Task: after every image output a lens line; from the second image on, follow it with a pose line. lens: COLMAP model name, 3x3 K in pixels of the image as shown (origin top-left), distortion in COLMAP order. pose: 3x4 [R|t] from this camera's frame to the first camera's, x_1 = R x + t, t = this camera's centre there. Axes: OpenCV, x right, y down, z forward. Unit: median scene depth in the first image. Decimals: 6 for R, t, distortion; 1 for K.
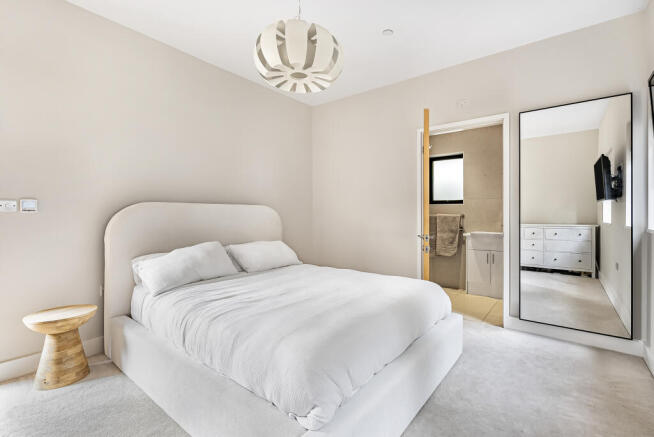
lens RADIAL K [[300.9, 0, 329.0], [0, 300.9, 215.1], [0, 0, 1]] dist [-0.013416, 0.000367]
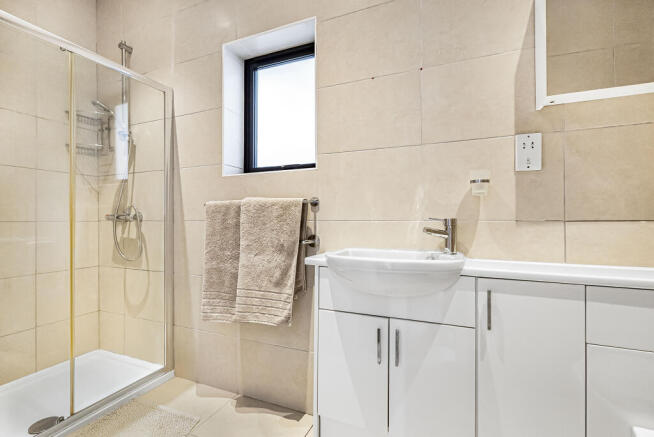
lens RADIAL K [[300.9, 0, 325.5], [0, 300.9, 217.9], [0, 0, 1]] dist [-0.013416, 0.000367]
pose [[0.961803, -0.011637, 0.273494, 0.367120], [0.010261, 0.999926, 0.006460, 0.018531], [-0.273549, -0.003407, 0.961852, 0.668153]]
